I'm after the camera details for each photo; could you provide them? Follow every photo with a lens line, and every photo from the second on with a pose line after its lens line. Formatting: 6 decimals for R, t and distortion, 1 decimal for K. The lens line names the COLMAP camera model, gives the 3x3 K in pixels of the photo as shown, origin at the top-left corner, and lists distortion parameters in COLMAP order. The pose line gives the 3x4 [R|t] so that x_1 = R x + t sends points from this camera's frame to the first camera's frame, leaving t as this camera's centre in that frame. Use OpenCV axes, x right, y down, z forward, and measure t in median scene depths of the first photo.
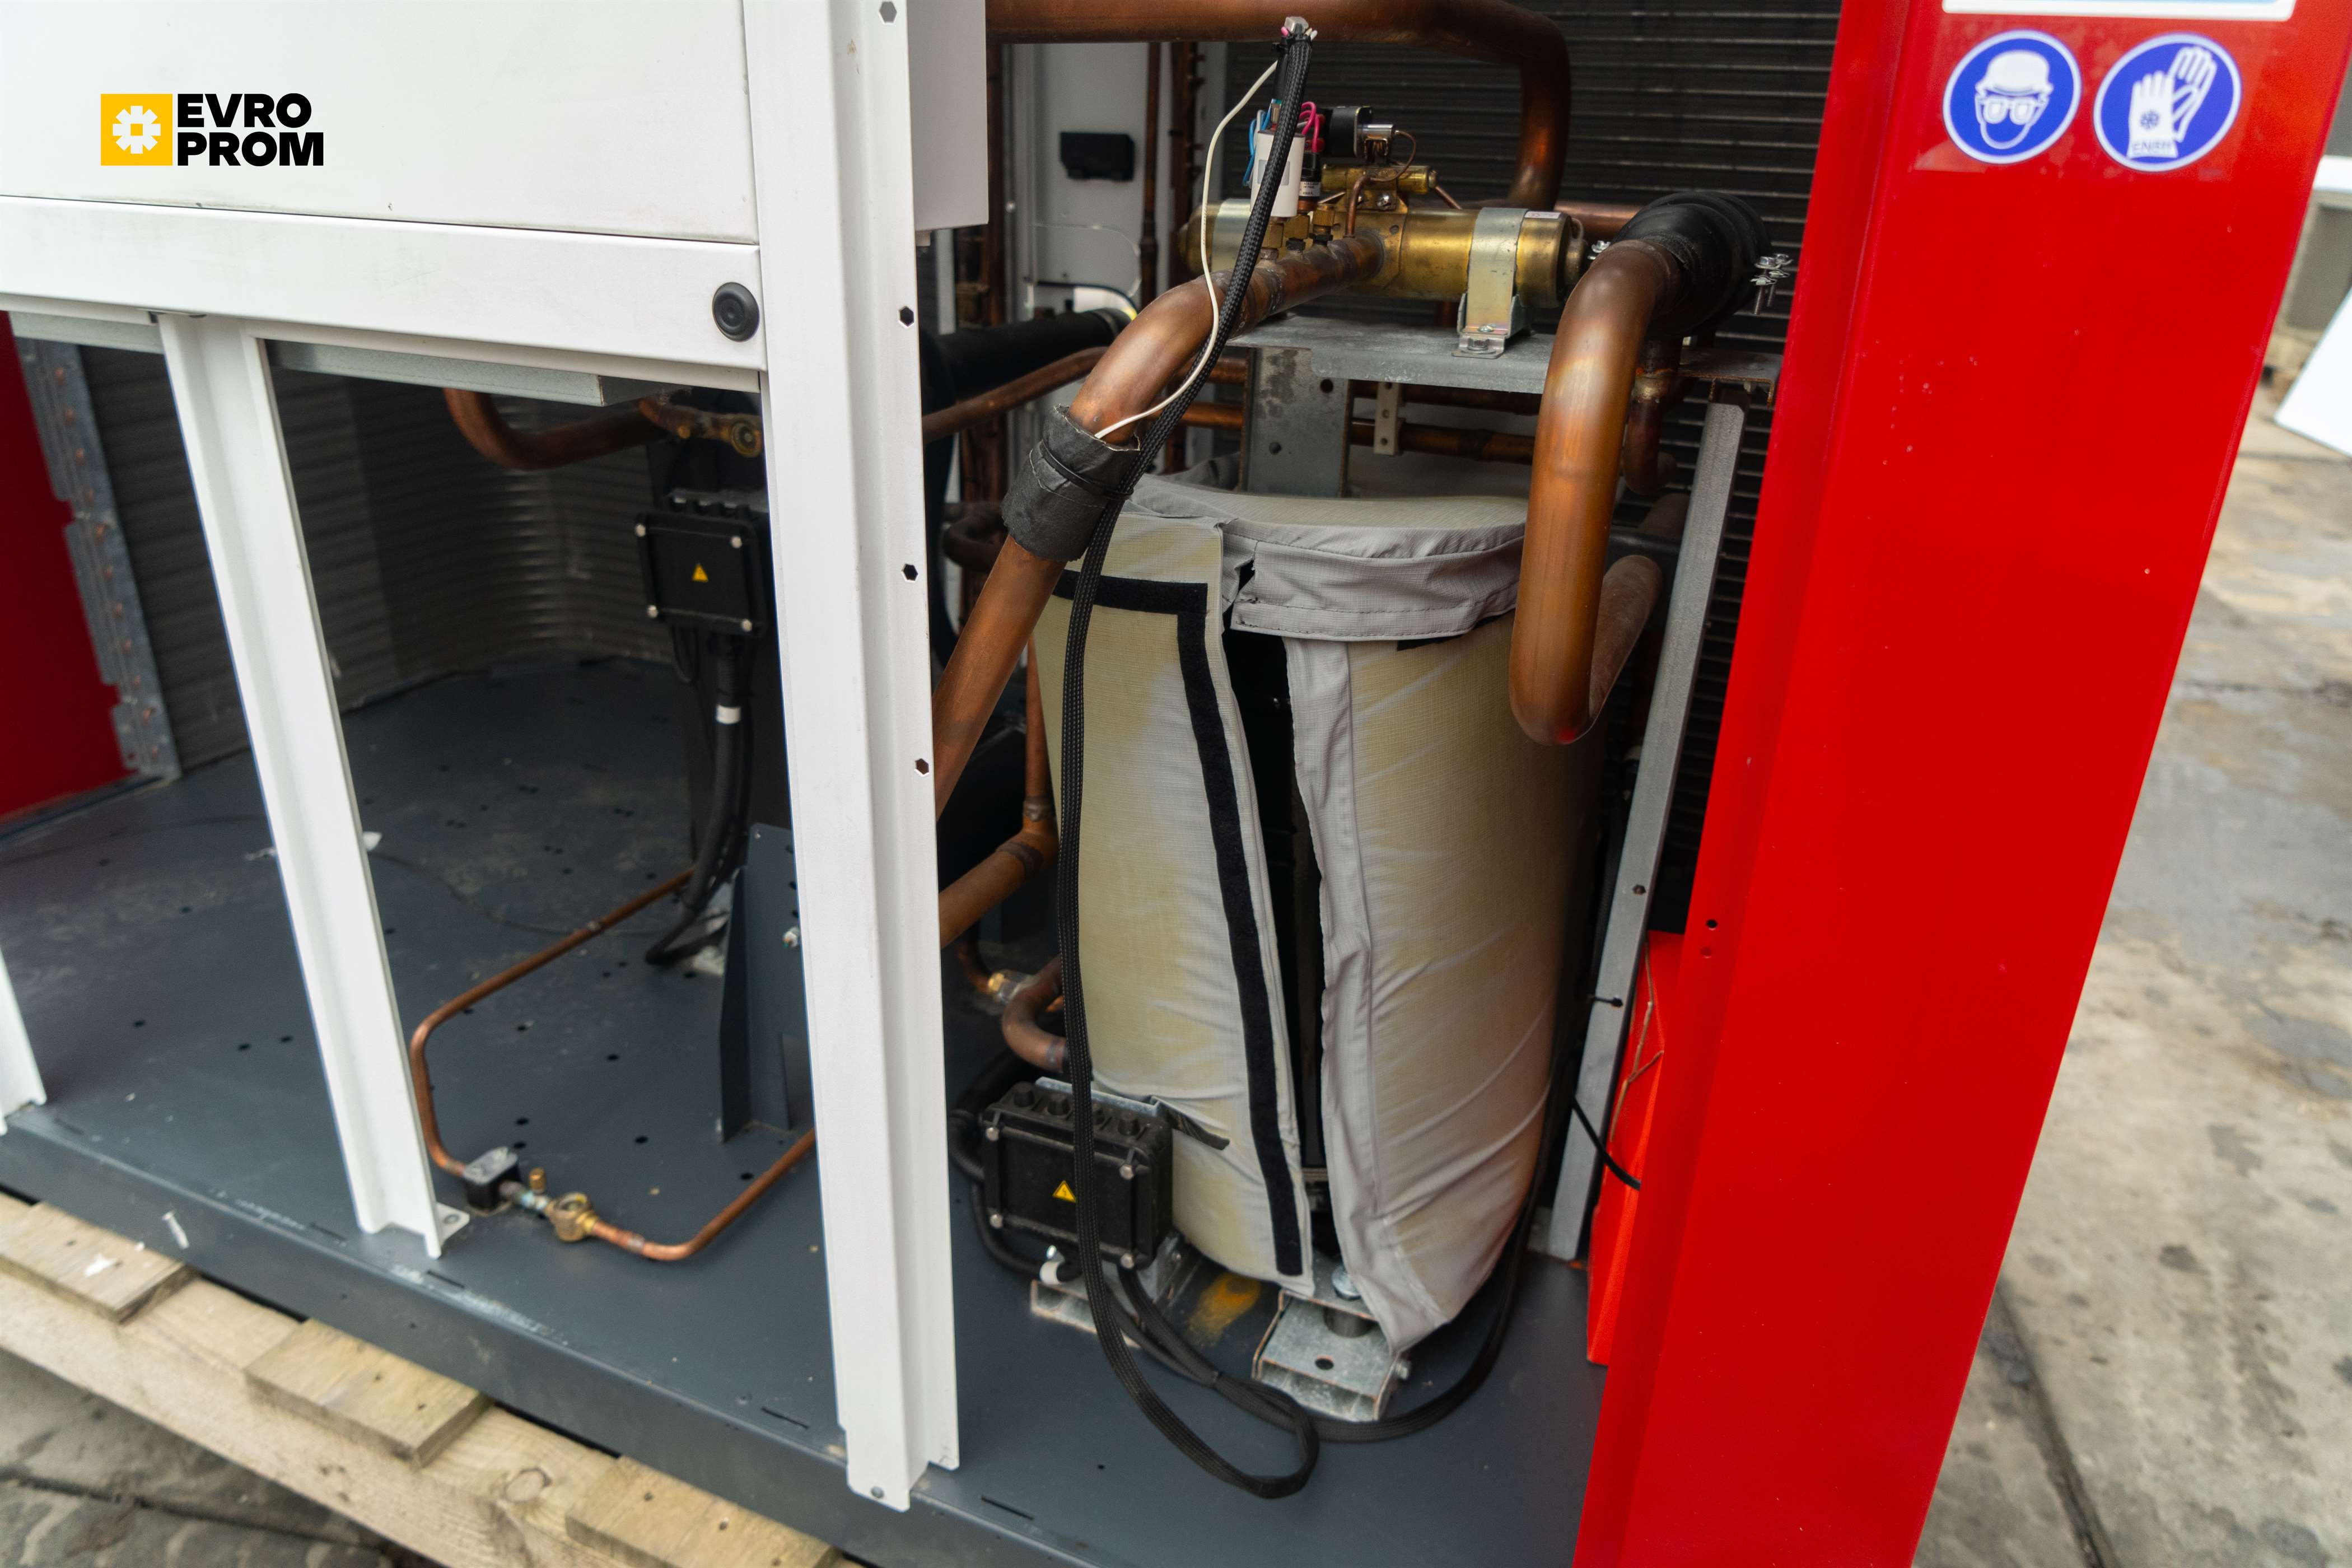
lens RADIAL K [[1560.1, 0, 1178.6], [0, 1560.1, 765.2], [0, 0, 1]] dist [-0.004561, 0.000475]
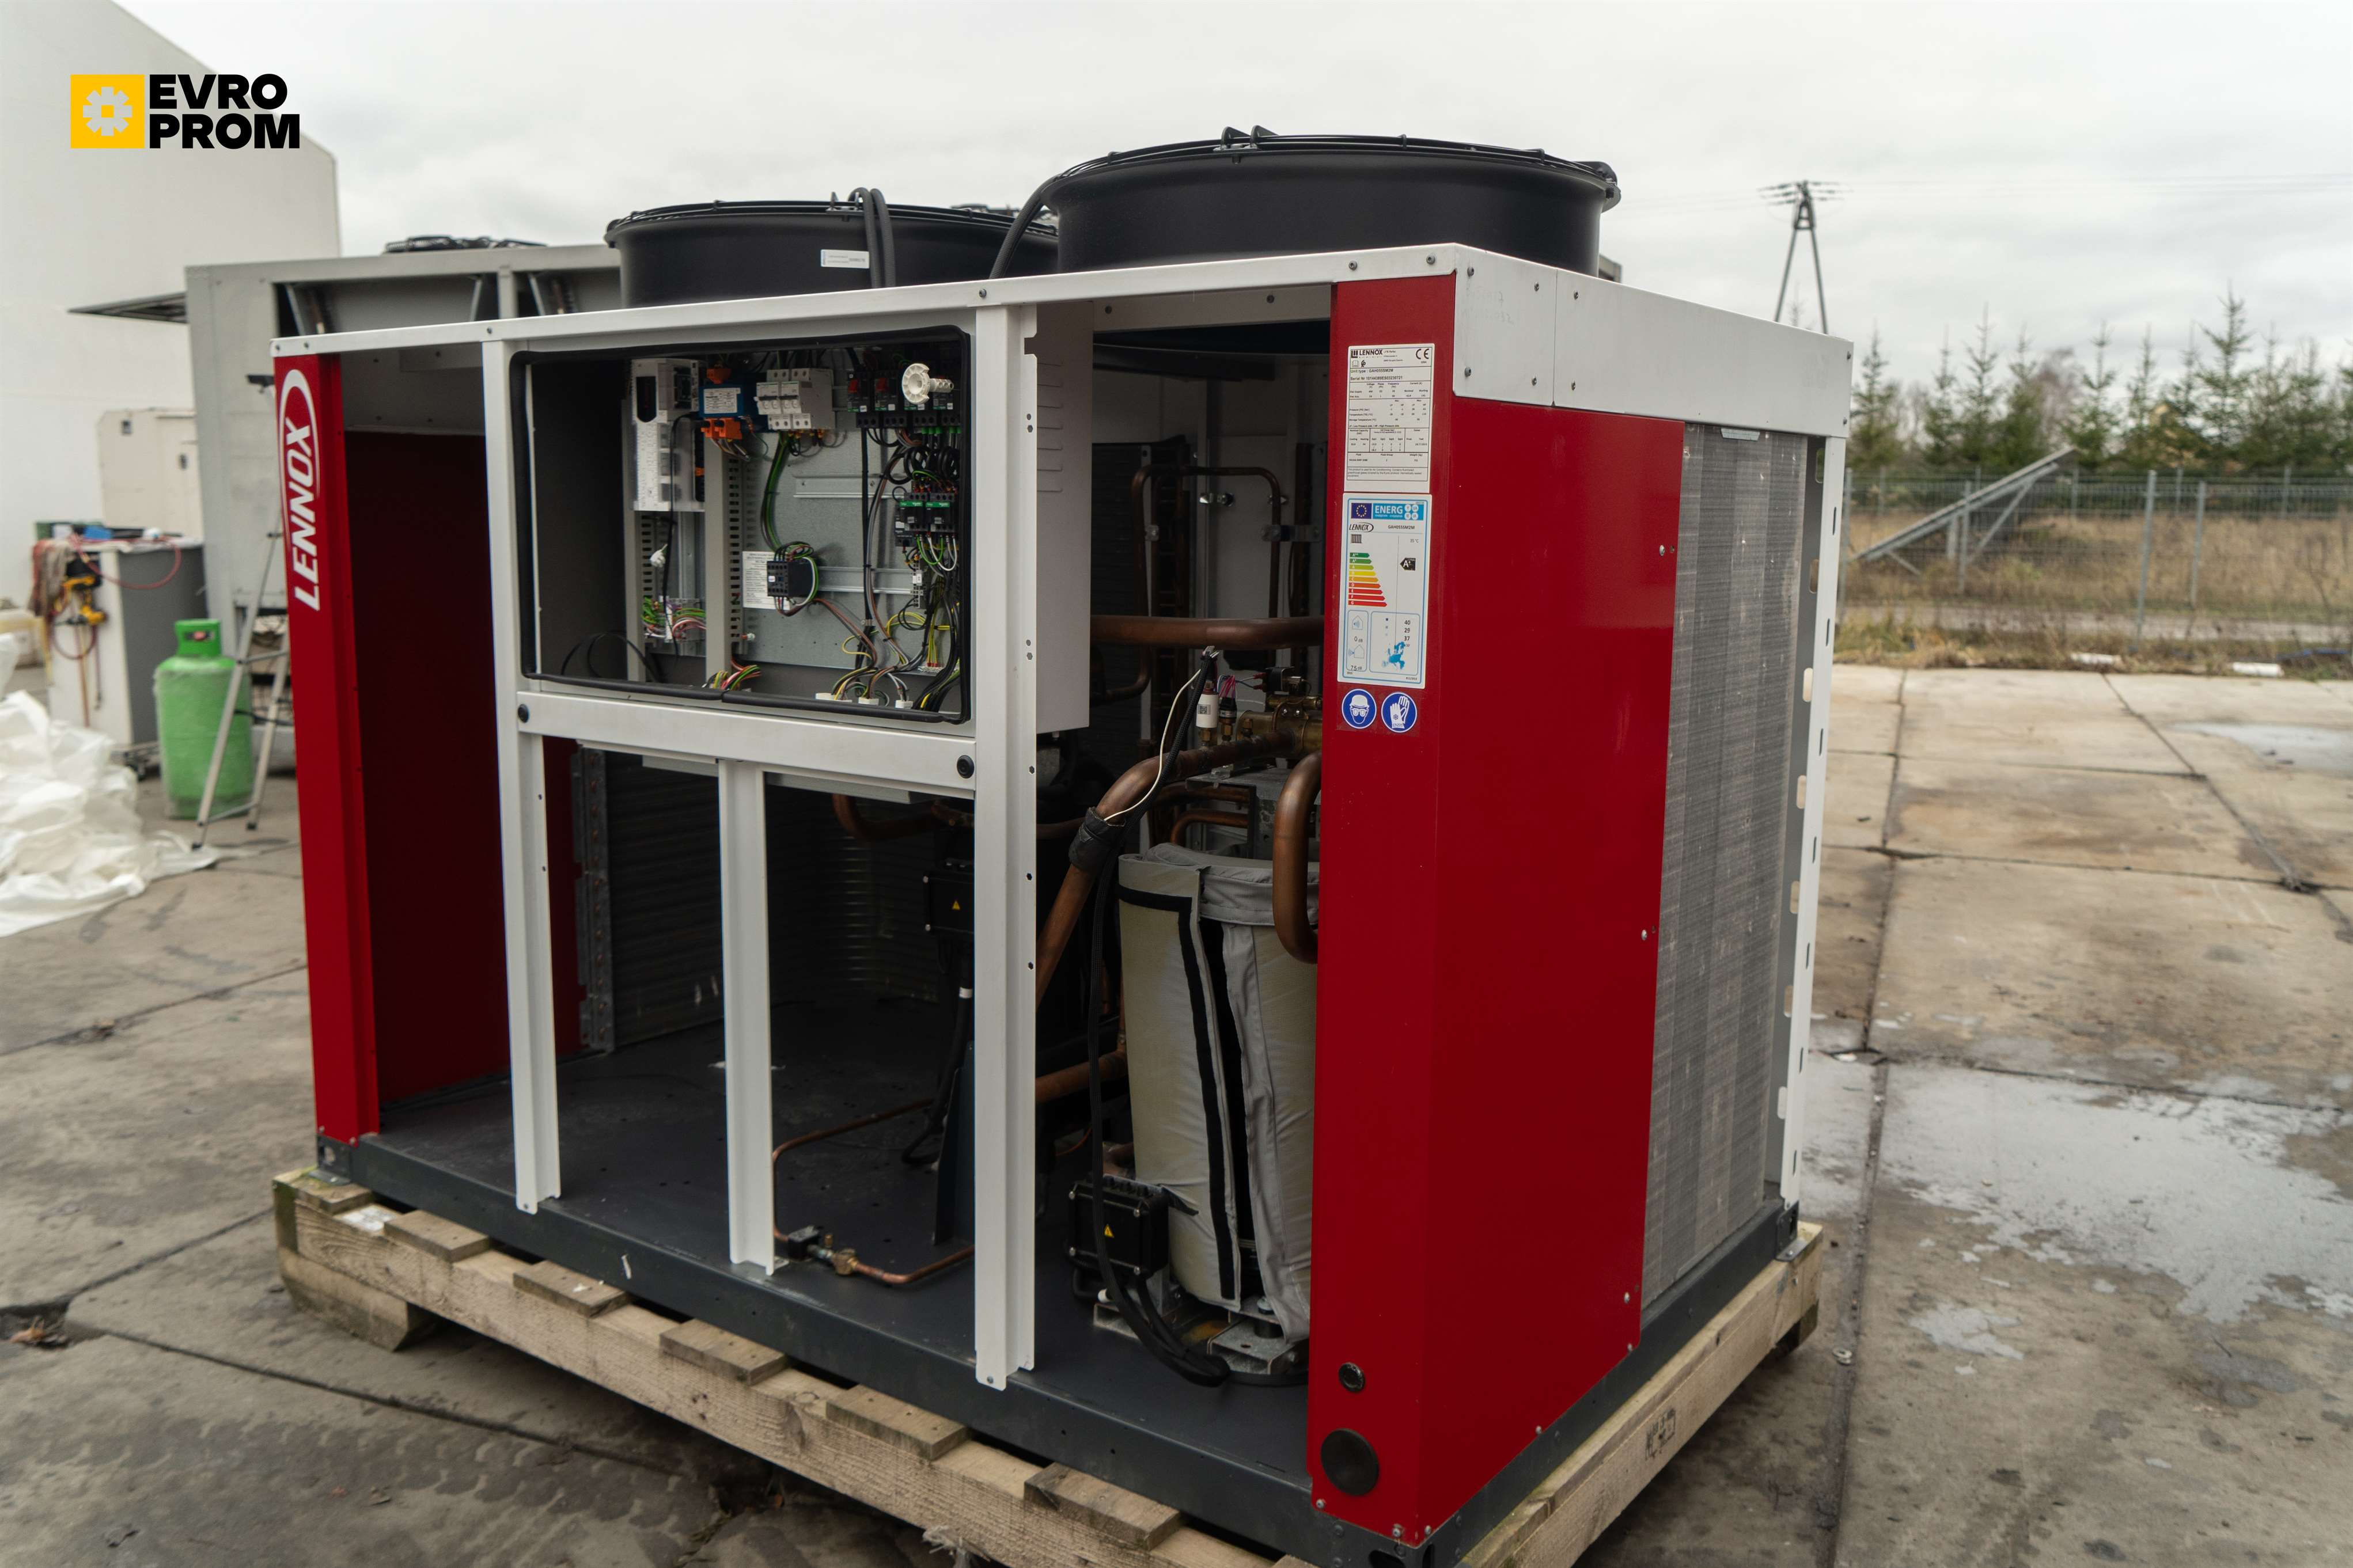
lens RADIAL K [[1873.8, 0, 1178.5], [0, 1873.8, 750.4], [0, 0, 1]] dist [-0.007127, 0.007941]
pose [[0.977839, 0.012687, -0.208975, 0.411107], [-0.068553, 0.962538, -0.262337, 0.271559], [0.197818, 0.270849, 0.942077, -1.069779]]
